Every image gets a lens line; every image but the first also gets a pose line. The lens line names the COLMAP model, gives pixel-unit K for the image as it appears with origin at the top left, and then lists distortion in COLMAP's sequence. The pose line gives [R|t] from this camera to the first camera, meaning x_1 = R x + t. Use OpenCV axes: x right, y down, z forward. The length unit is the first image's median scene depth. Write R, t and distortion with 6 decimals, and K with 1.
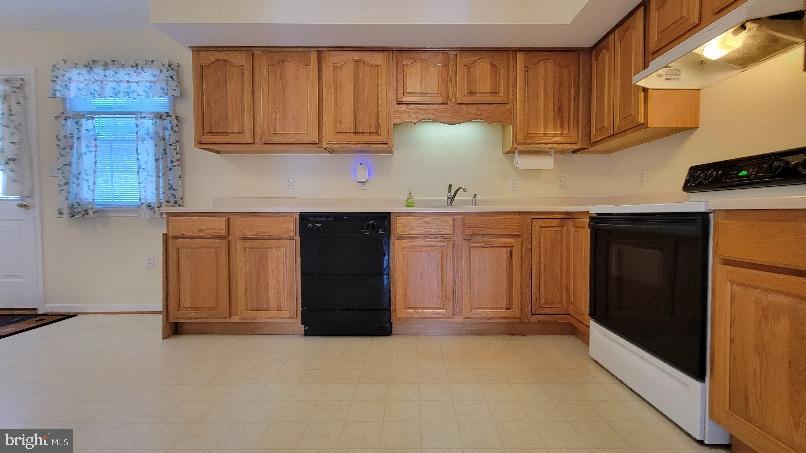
lens RADIAL K [[325.8, 0, 413.7], [0, 325.8, 220.6], [0, 0, 1]] dist [-0.000749, 0.000040]
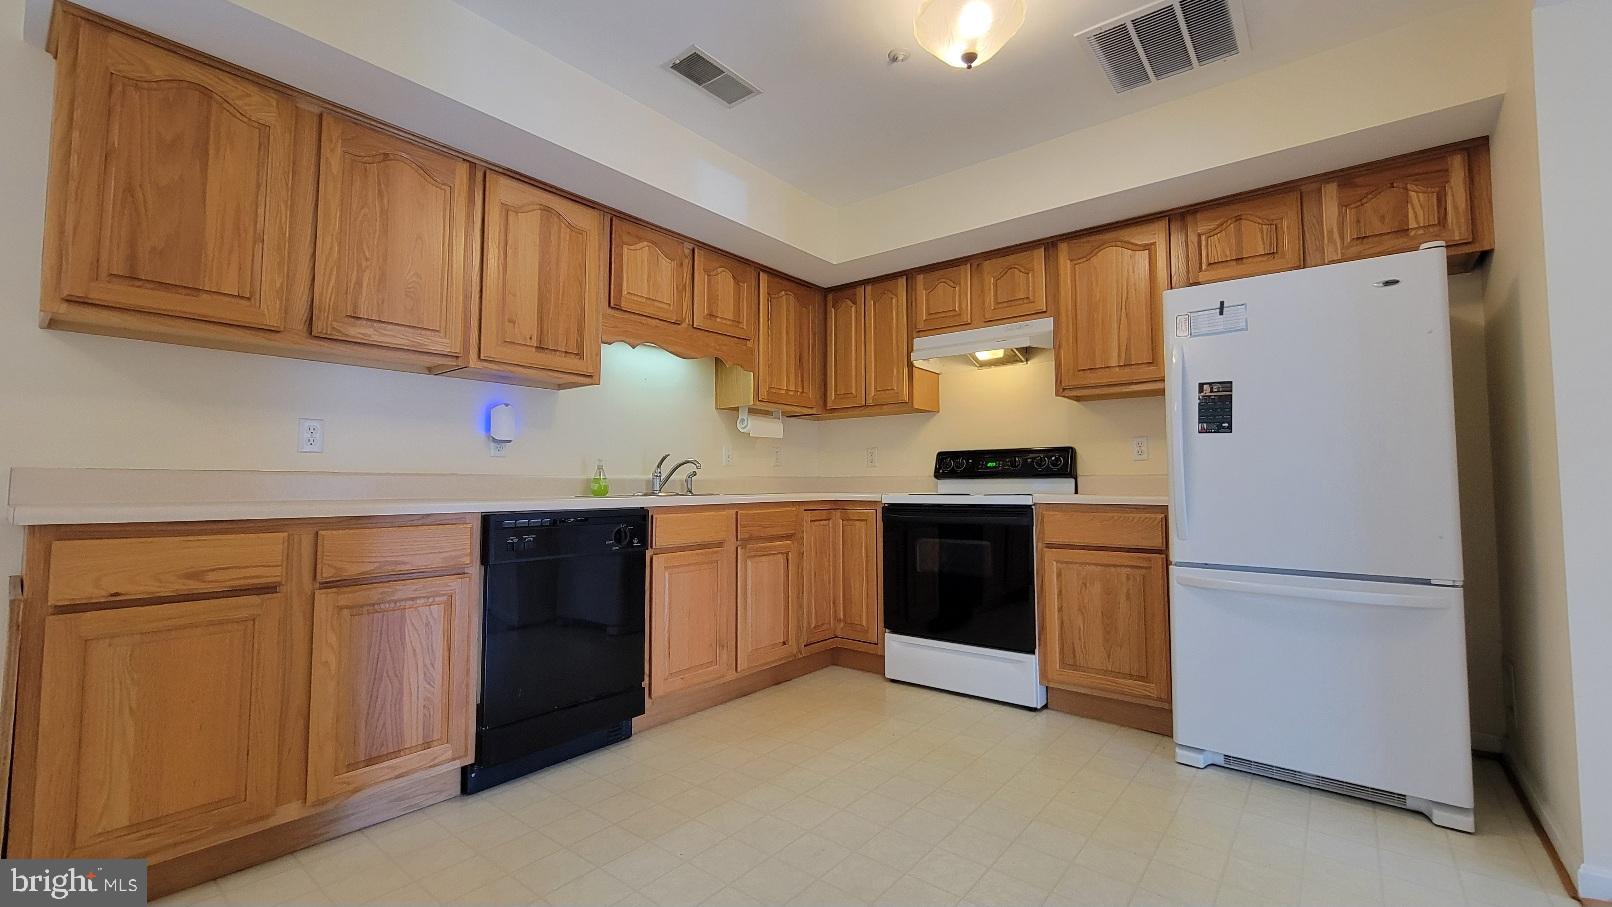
lens RADIAL K [[657.3, 0, 816.1], [0, 657.3, 443.2], [0, 0, 1]] dist [-0.000332, 0.000053]
pose [[0.628580, 0.048879, 0.776207, -0.756828], [0.019661, 0.996706, -0.078685, -0.039708], [-0.777496, 0.064721, 0.625549, 0.054813]]
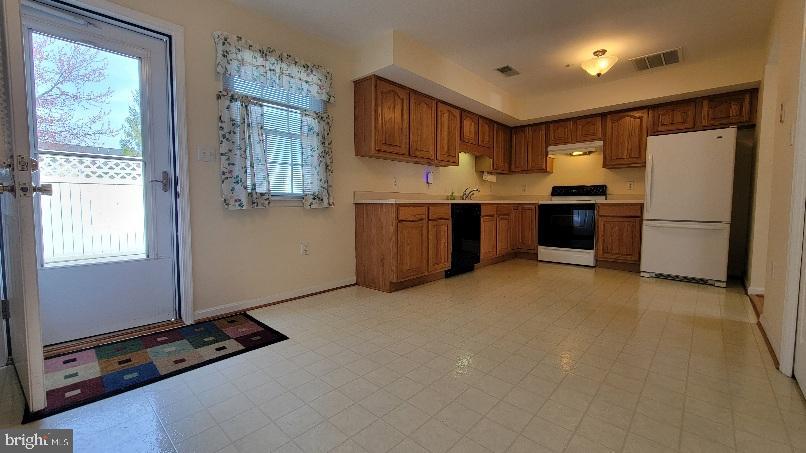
lens RADIAL K [[328.6, 0, 408.0], [0, 328.6, 221.3], [0, 0, 1]] dist [-0.000332, 0.000053]
pose [[0.679281, -0.040192, 0.732777, -1.719738], [0.015877, 0.999070, 0.040079, -0.003521], [-0.733707, -0.015590, 0.679287, 0.011192]]
